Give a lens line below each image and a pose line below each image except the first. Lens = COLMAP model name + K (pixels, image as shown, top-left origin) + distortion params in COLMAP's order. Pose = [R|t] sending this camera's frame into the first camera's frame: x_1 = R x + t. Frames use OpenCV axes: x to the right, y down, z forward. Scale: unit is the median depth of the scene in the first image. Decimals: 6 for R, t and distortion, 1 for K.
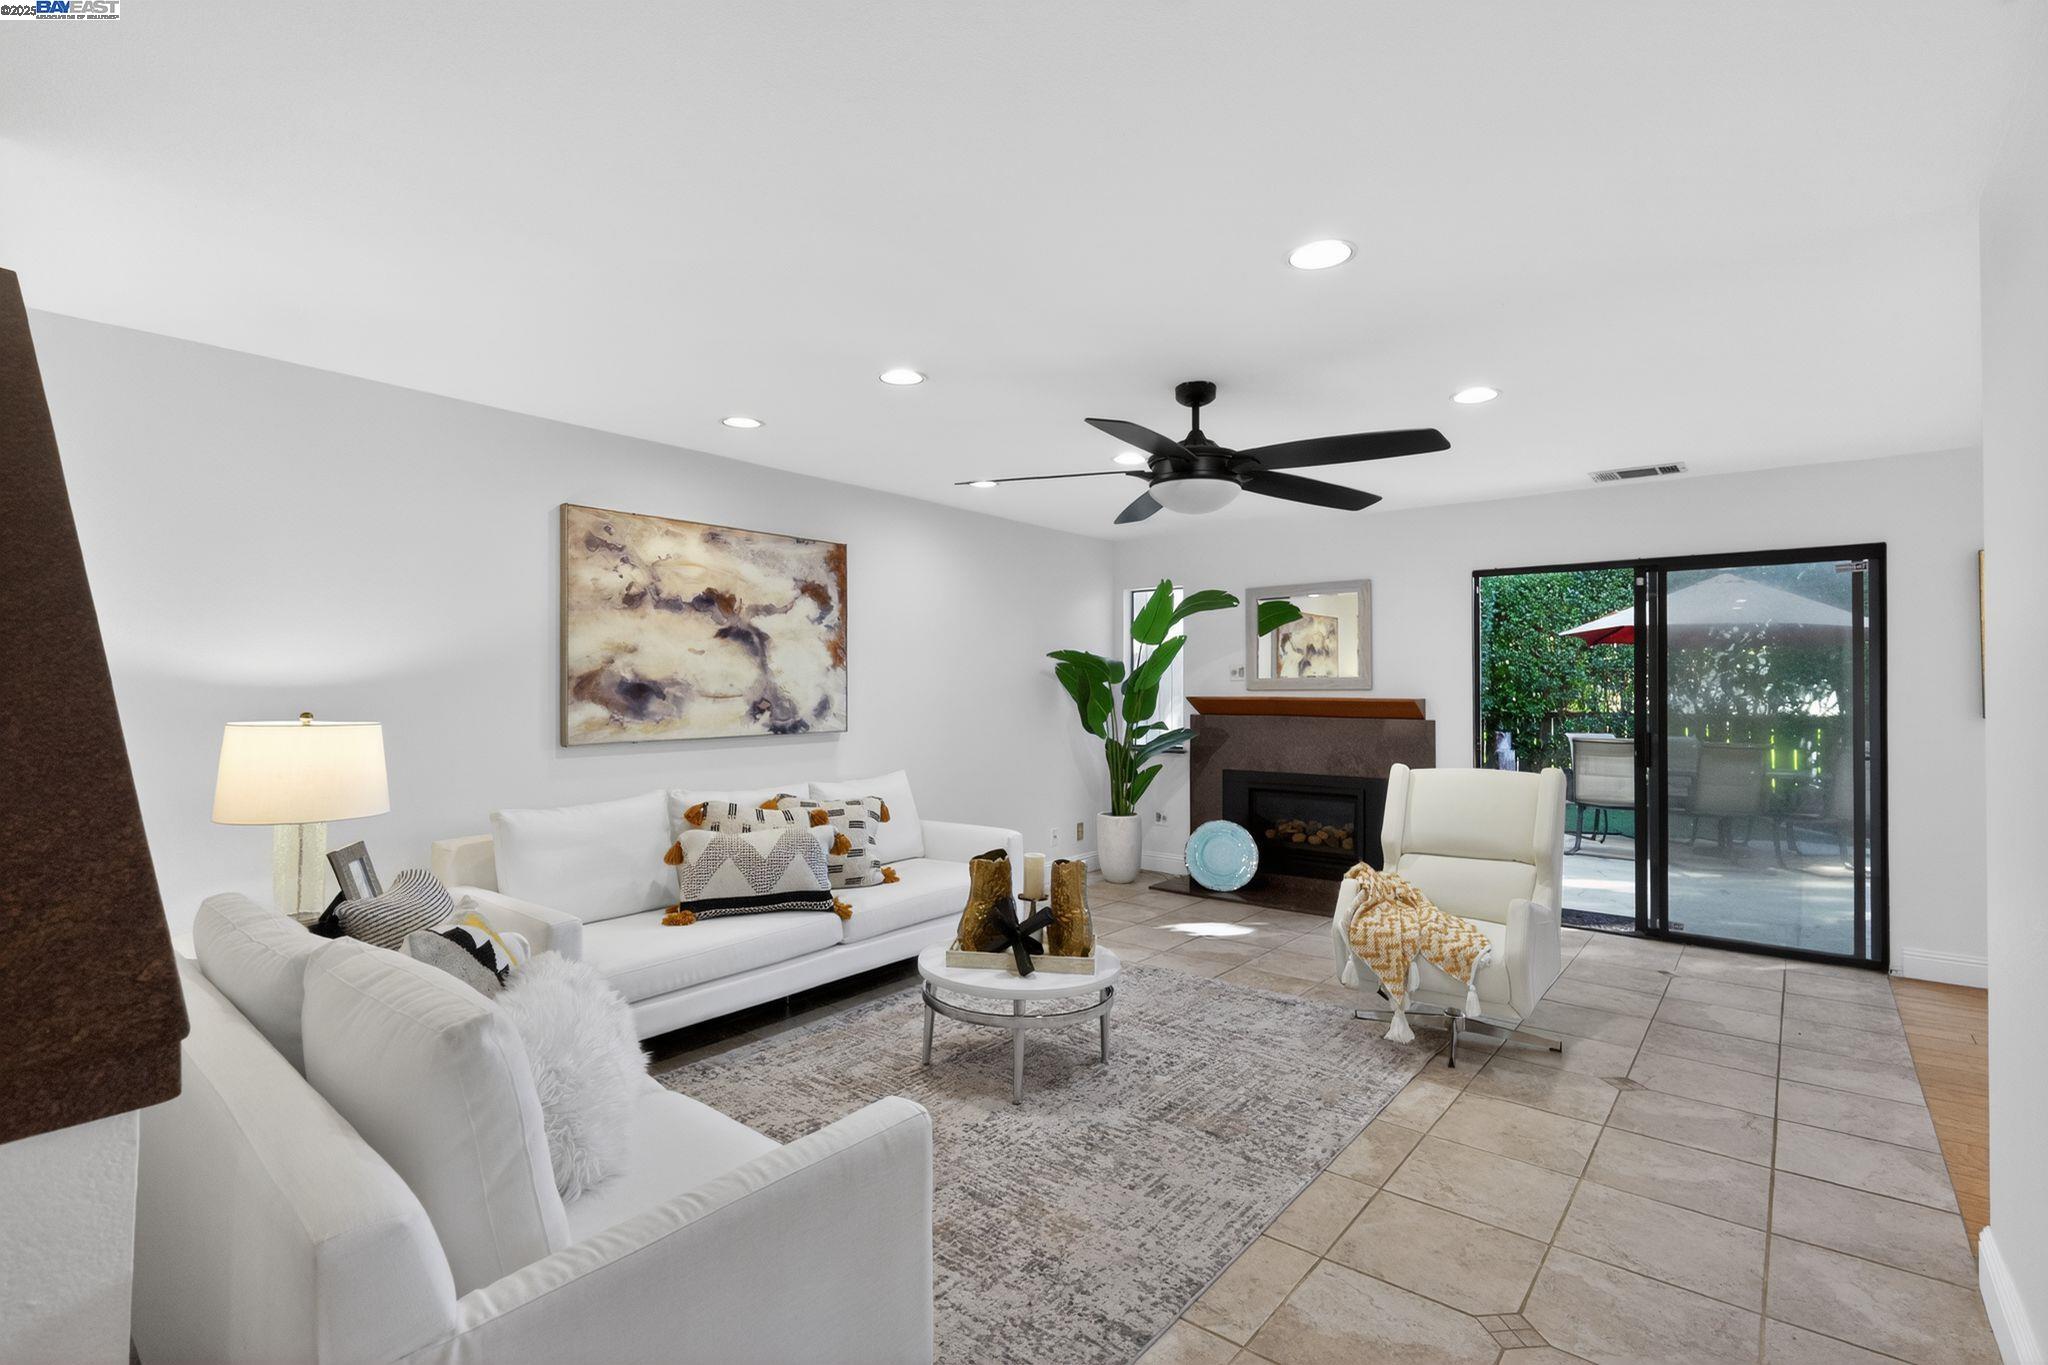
lens RADIAL K [[1000.3, 0, 1024.0], [0, 1000.3, 682.5], [0, 0, 1]] dist [-0.001837, -0.000216]
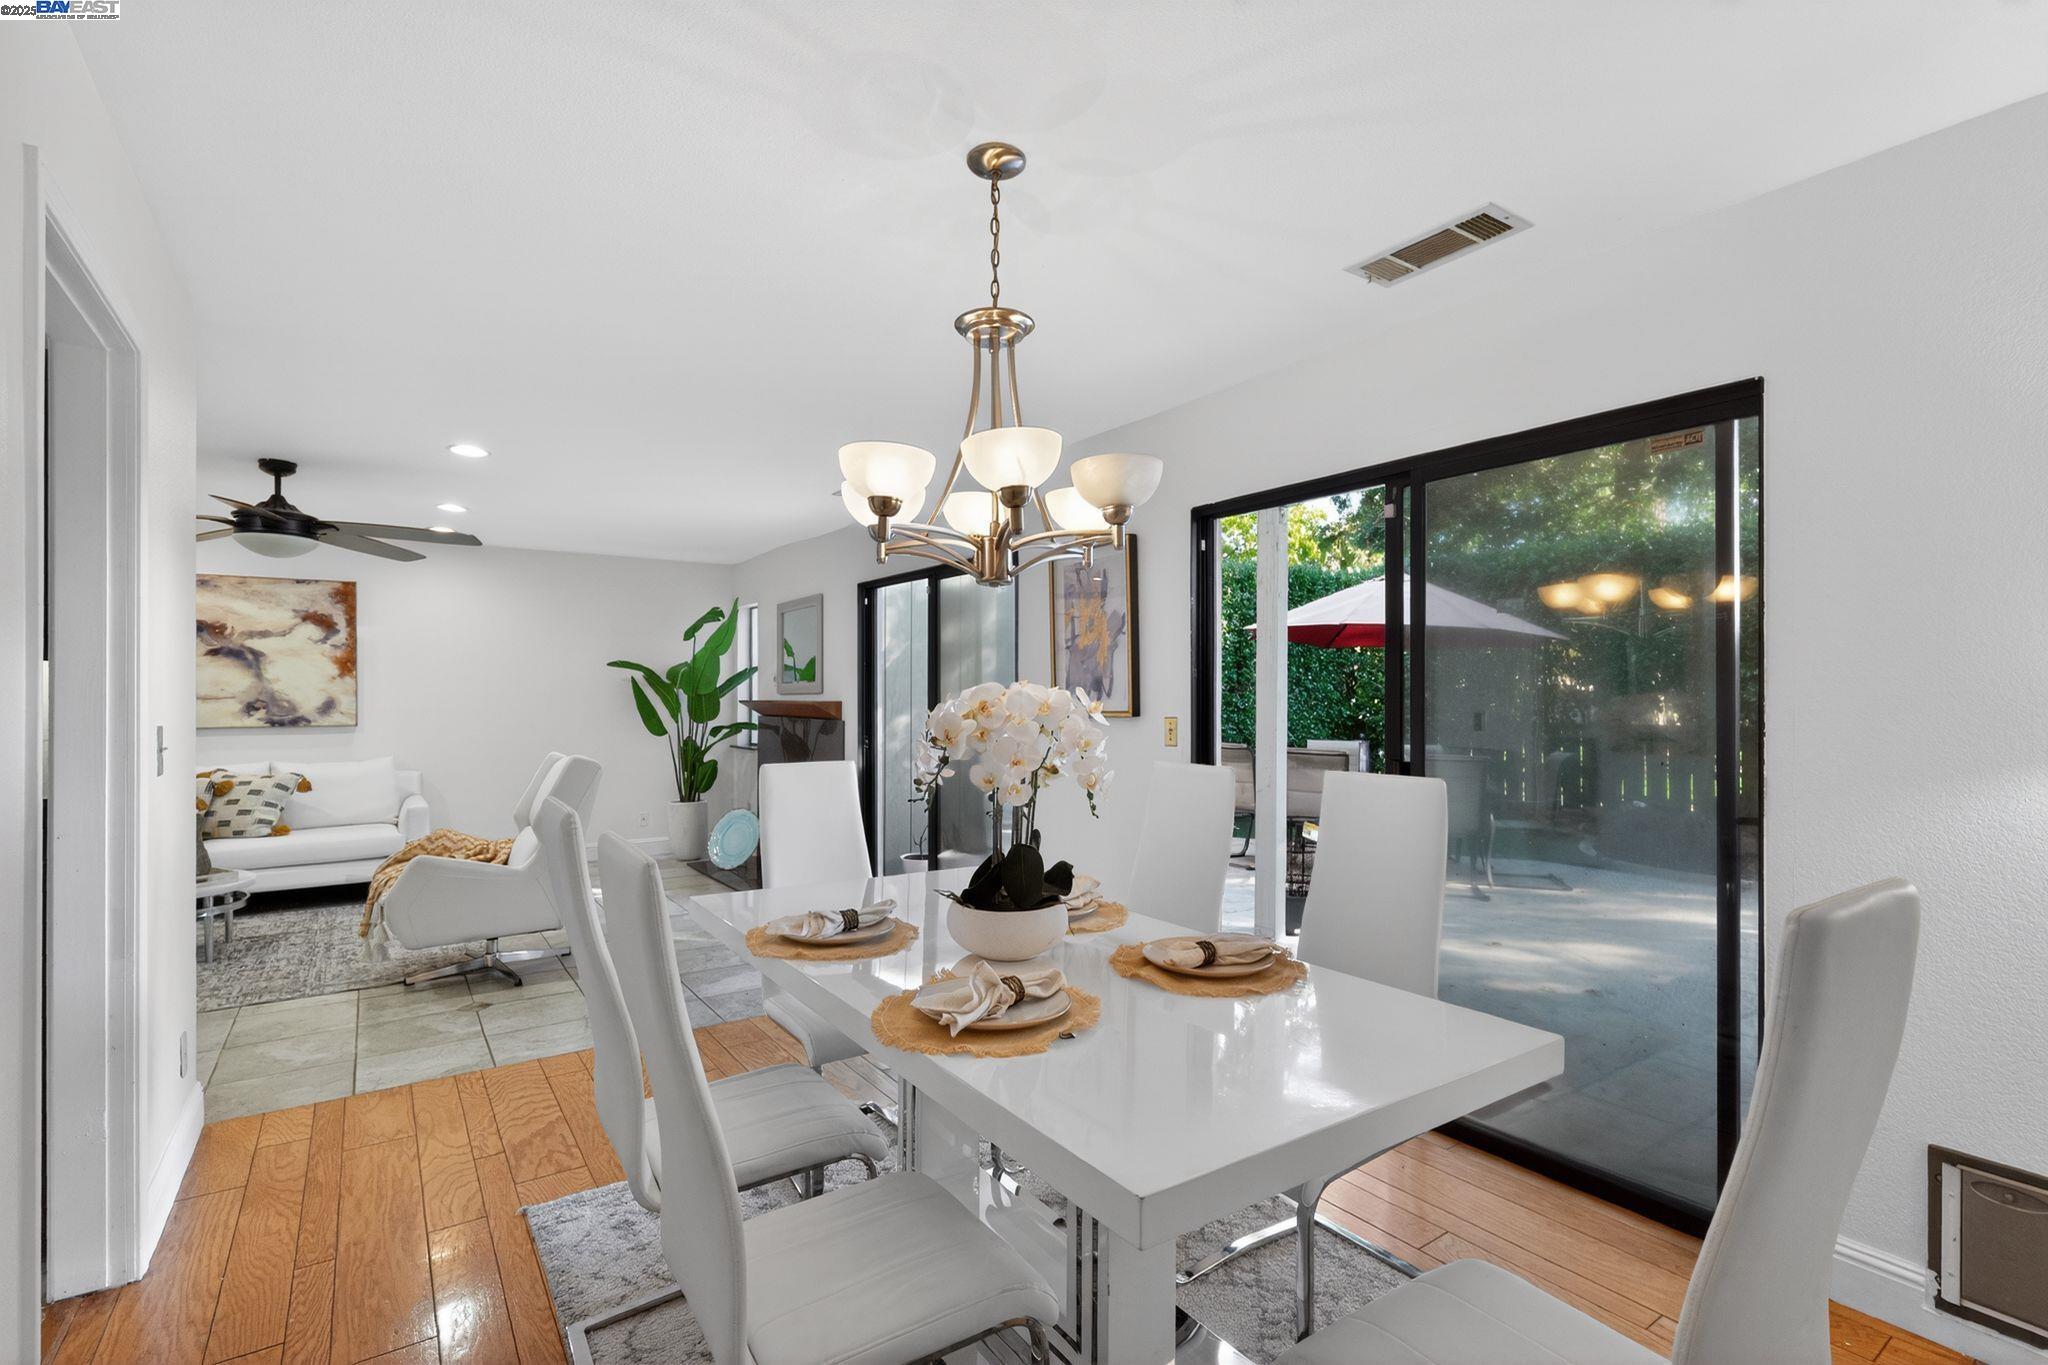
lens RADIAL K [[964.3, 0, 1020.8], [0, 964.3, 698.2], [0, 0, 1]] dist [-0.000887, -0.000113]
pose [[0.962518, -0.002126, -0.271211, 1.063084], [0.003399, 0.999985, 0.004227, 0.011604], [0.271198, -0.004991, 0.962511, 0.024900]]
